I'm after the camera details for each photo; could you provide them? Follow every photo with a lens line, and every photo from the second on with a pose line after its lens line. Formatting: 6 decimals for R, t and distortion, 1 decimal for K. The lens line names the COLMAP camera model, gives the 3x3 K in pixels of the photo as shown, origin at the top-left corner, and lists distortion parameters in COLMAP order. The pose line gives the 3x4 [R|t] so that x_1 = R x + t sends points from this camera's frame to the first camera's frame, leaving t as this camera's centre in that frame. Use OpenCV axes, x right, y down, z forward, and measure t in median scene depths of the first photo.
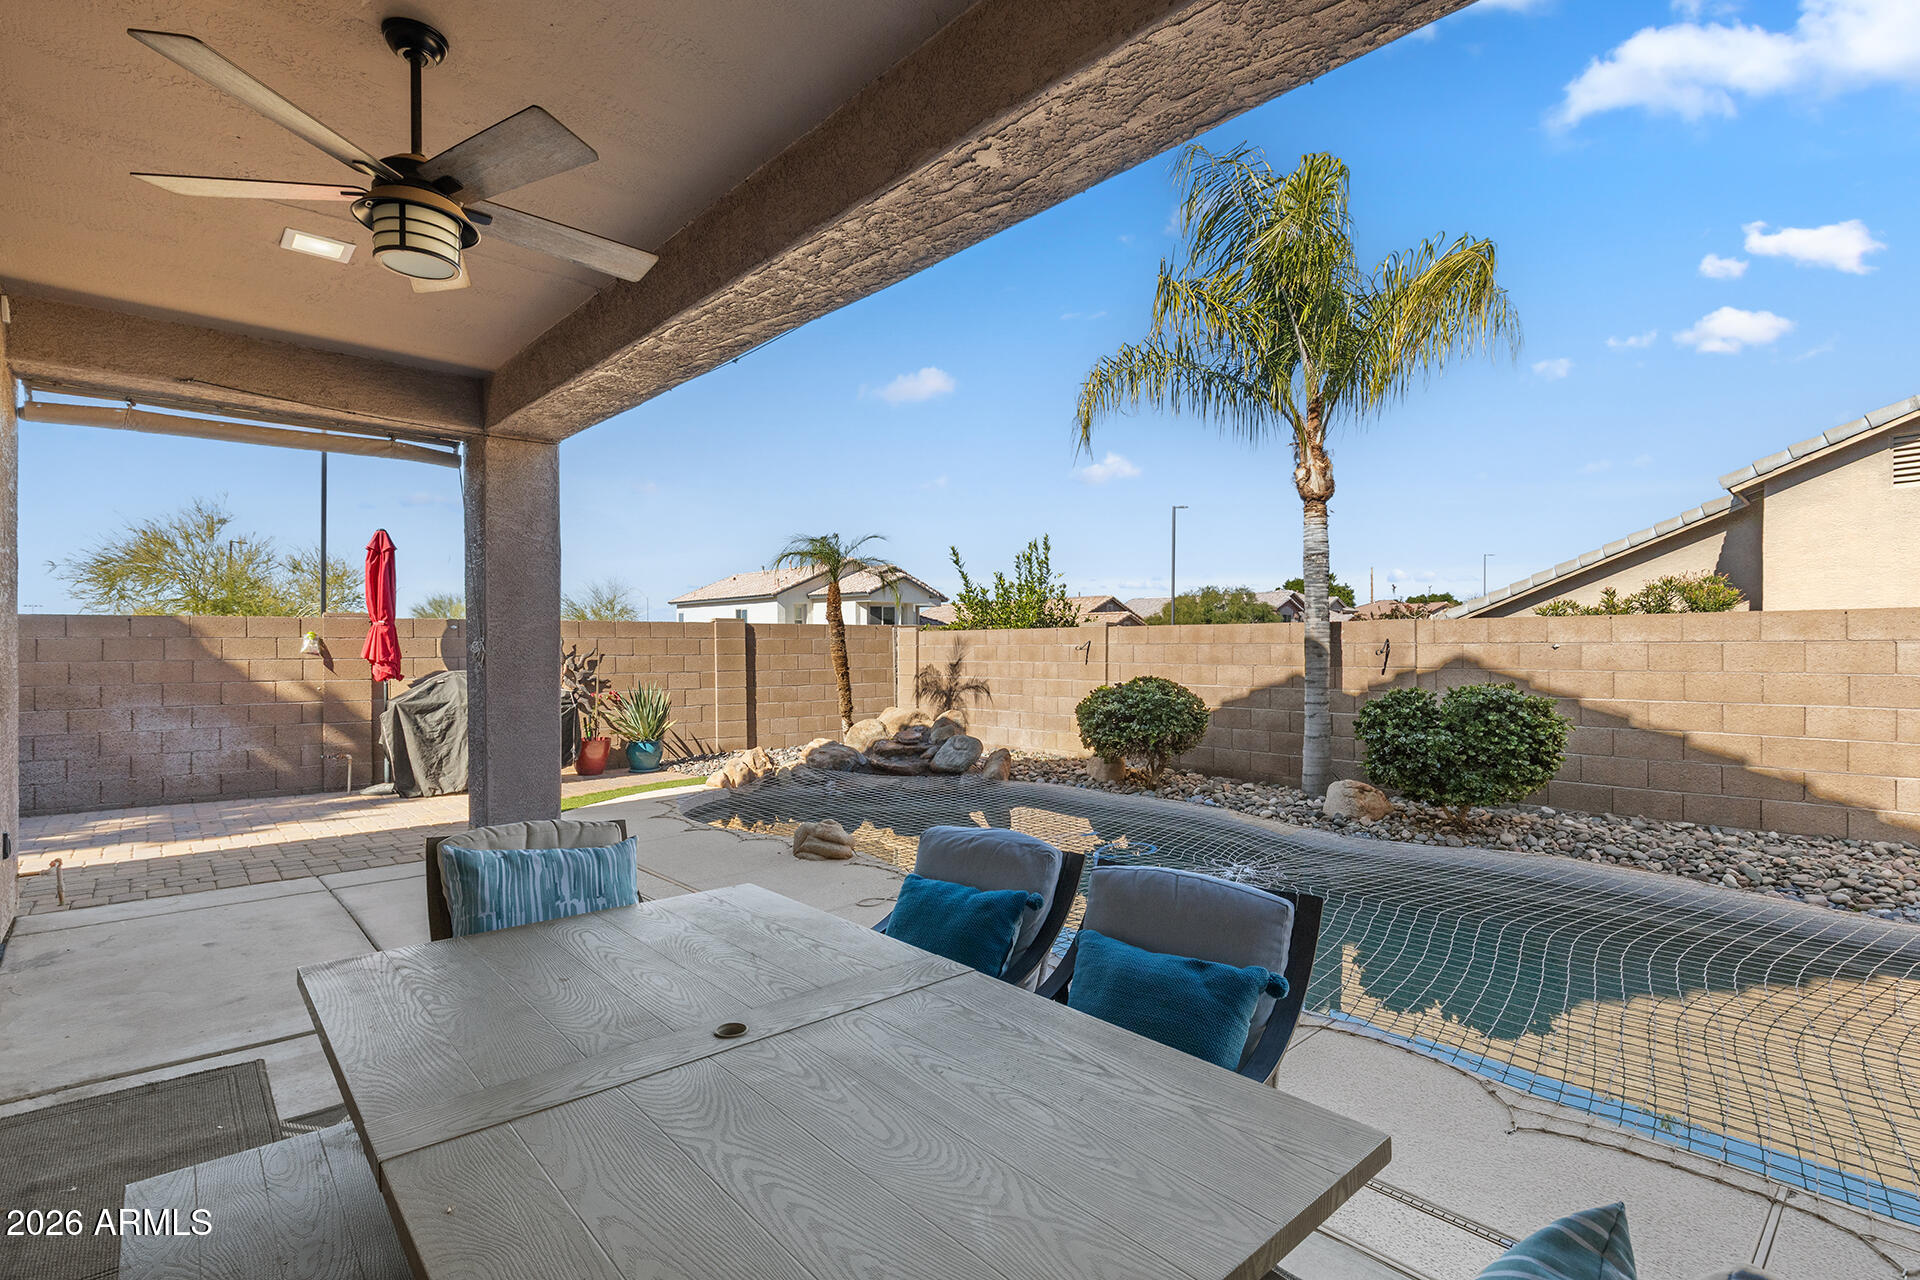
lens RADIAL K [[880.2, 0, 957.9], [0, 880.2, 653.8], [0, 0, 1]] dist [0.018990, -0.001467]
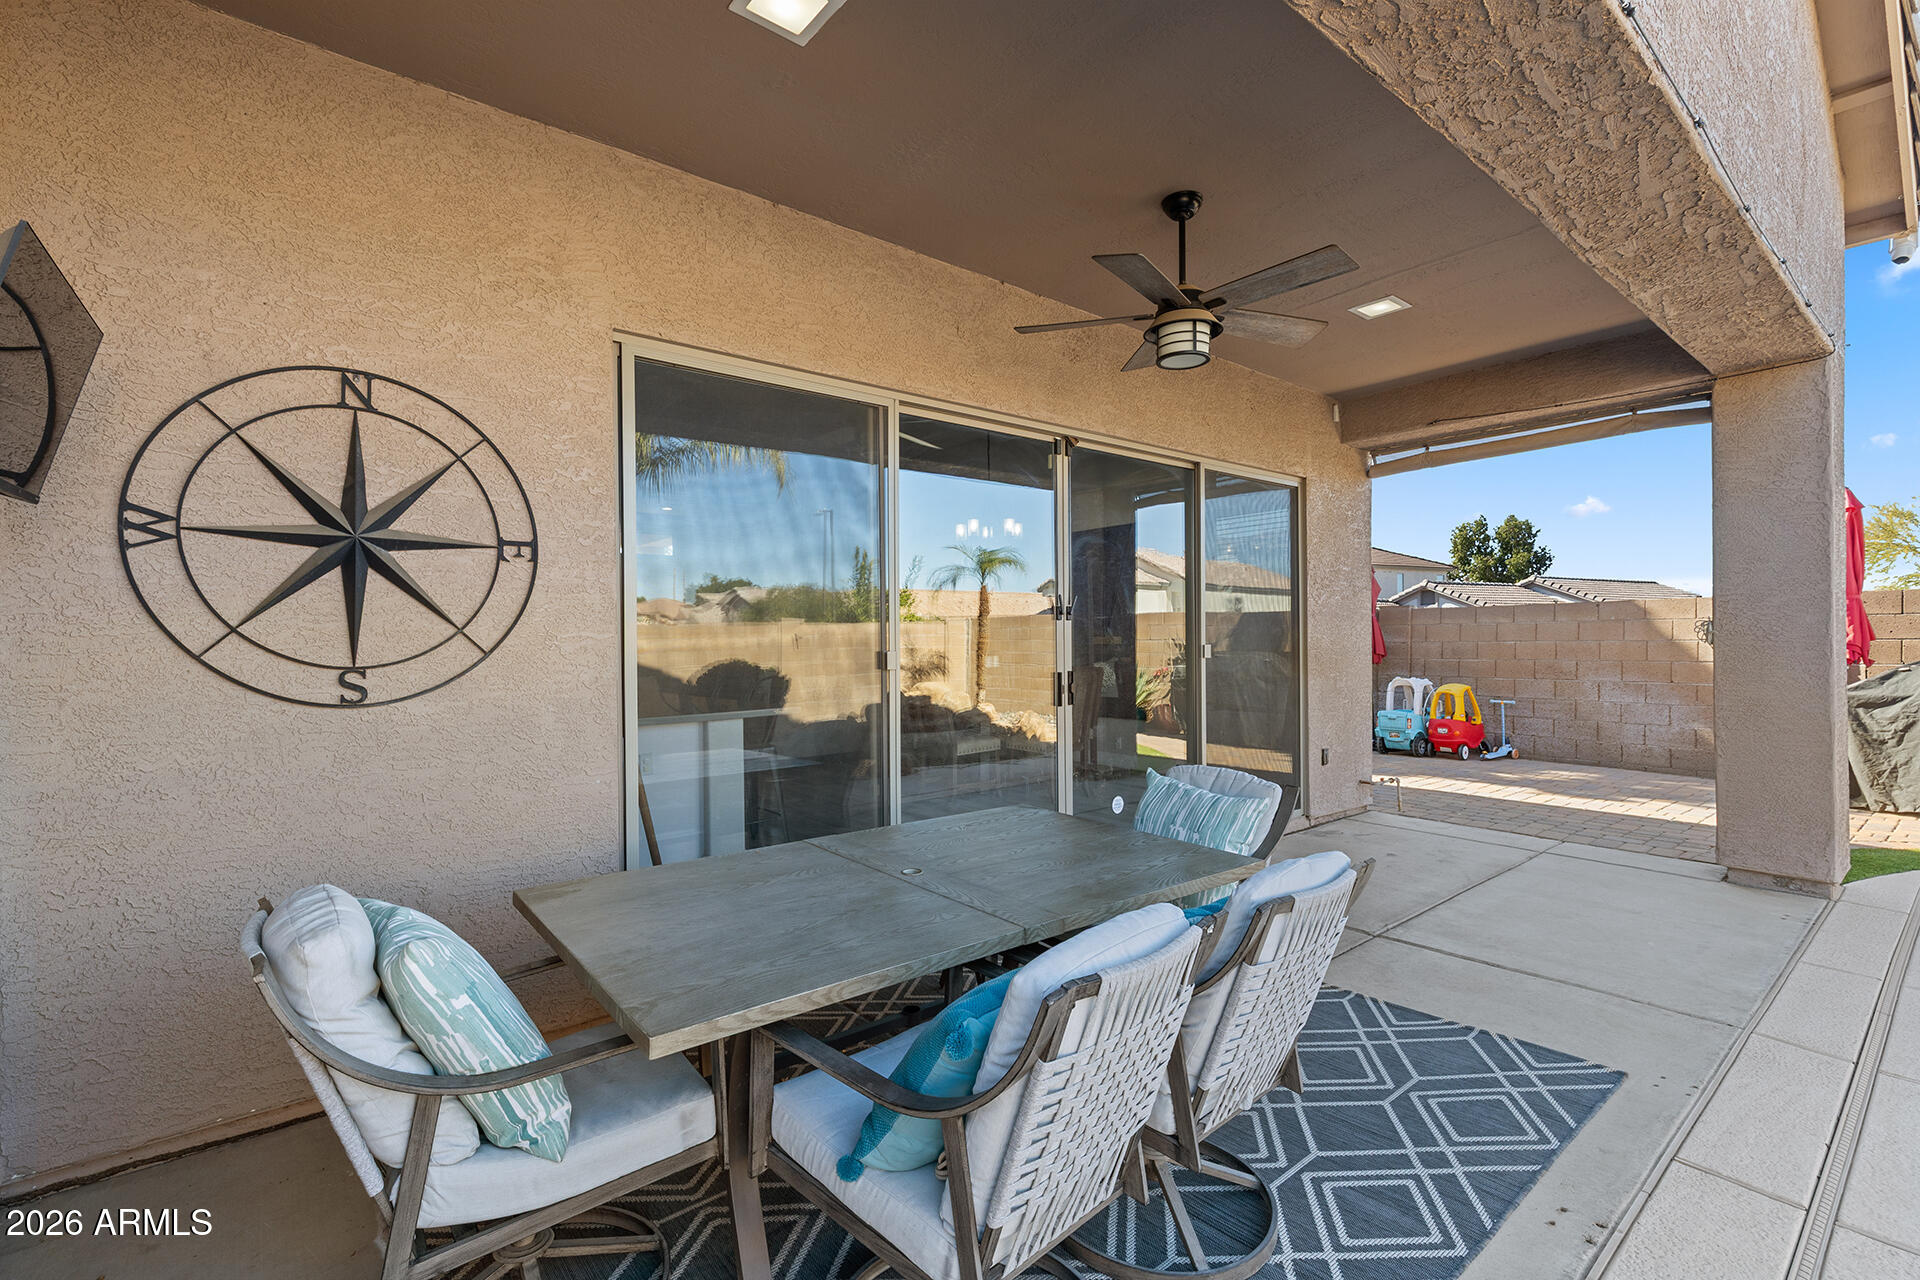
lens RADIAL K [[880.2, 0, 975.4], [0, 880.2, 638.8], [0, 0, 1]] dist [0.018990, -0.001467]
pose [[-0.036228, 0.000327, -0.999344, 0.243585], [0.005099, 0.999987, 0.000142, 0.000890], [0.999331, -0.005090, -0.036229, 0.214740]]
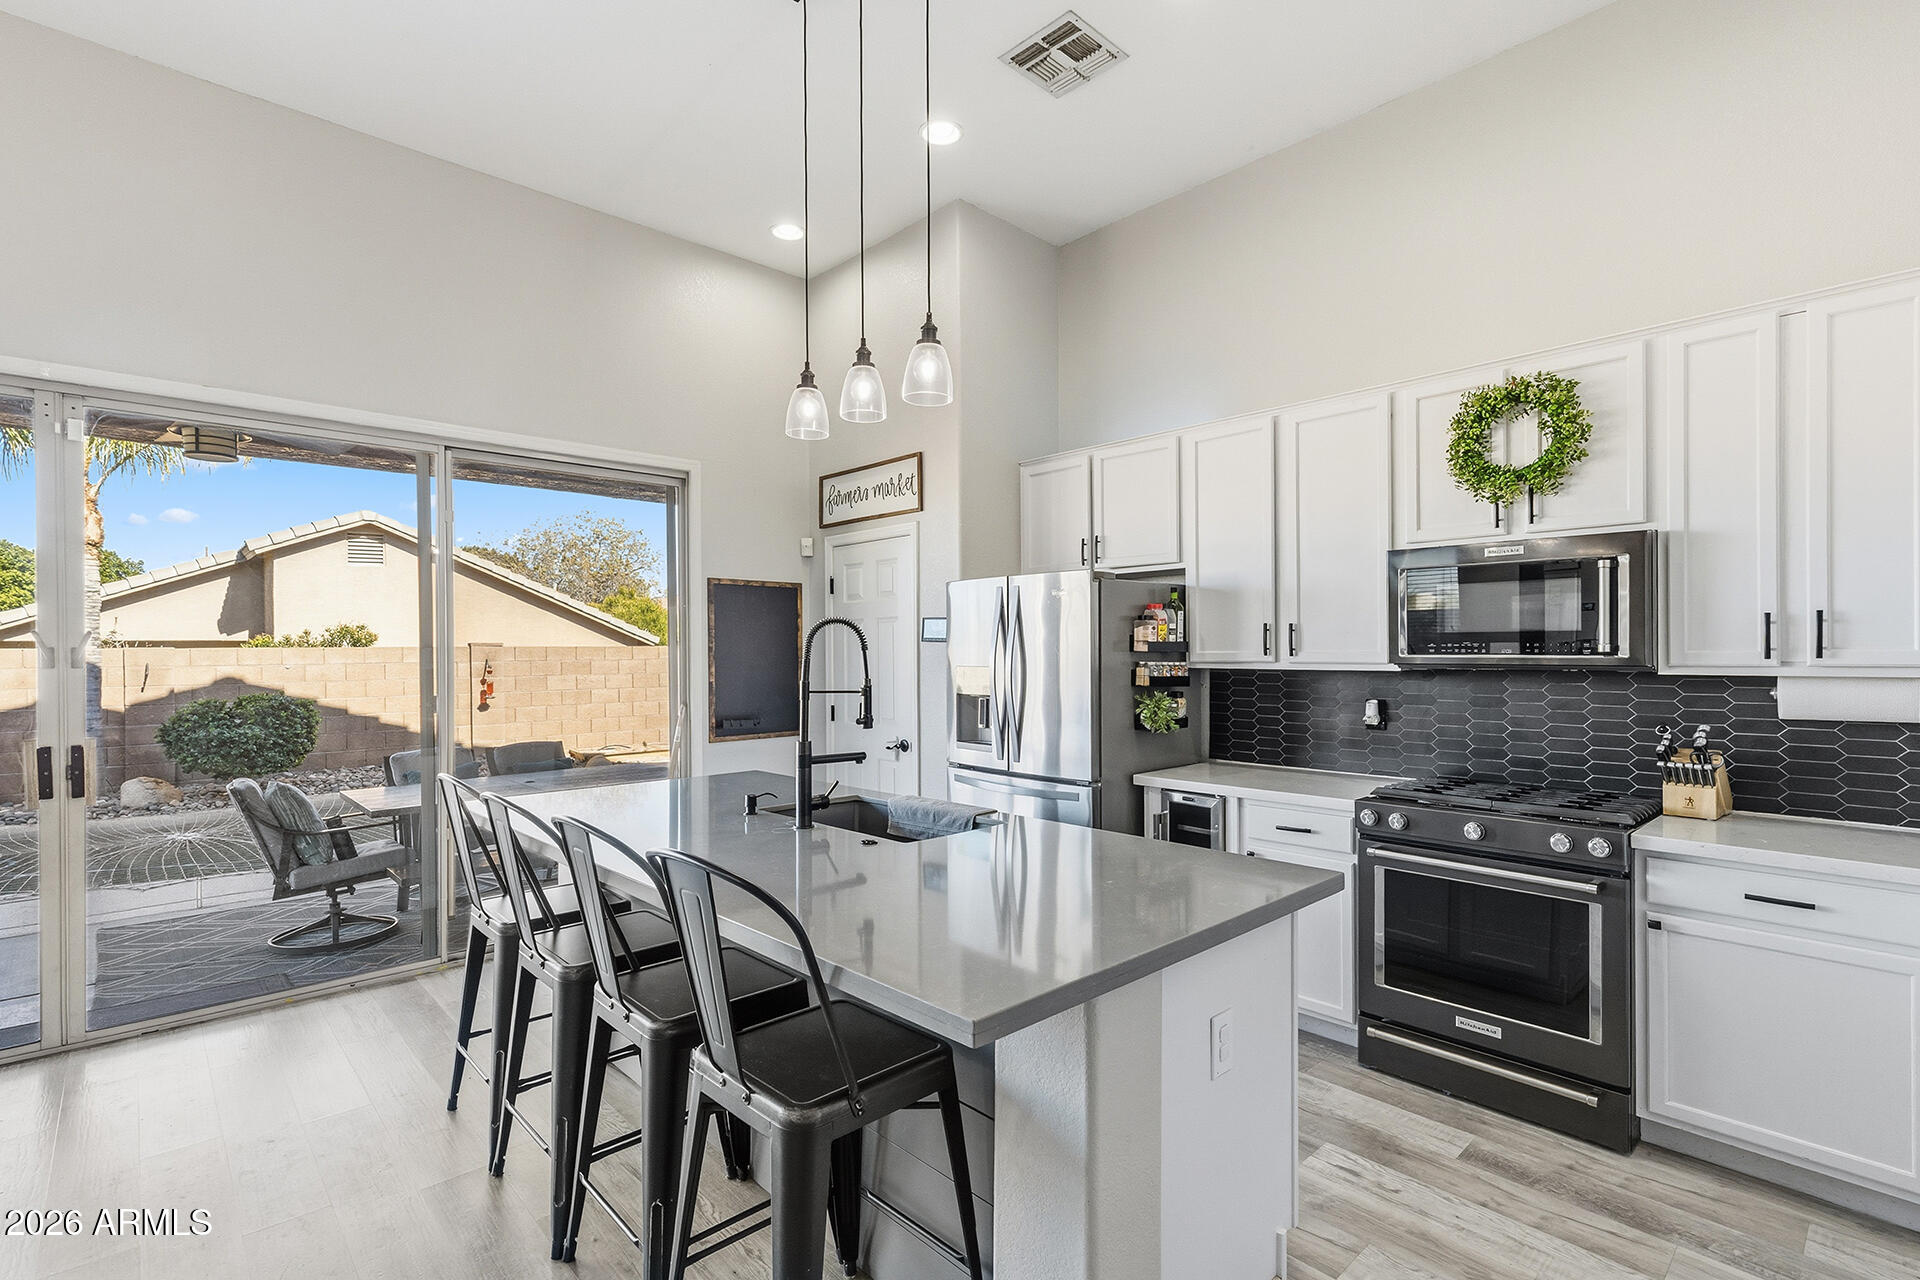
lens RADIAL K [[880.2, 0, 958.5], [0, 880.2, 646.4], [0, 0, 1]] dist [0.018990, -0.001467]
pose [[0.004934, 0.004833, 0.999976, -0.702093], [0.012154, 0.999914, -0.004893, -0.018487], [-0.999914, 0.012178, 0.004875, -0.139420]]
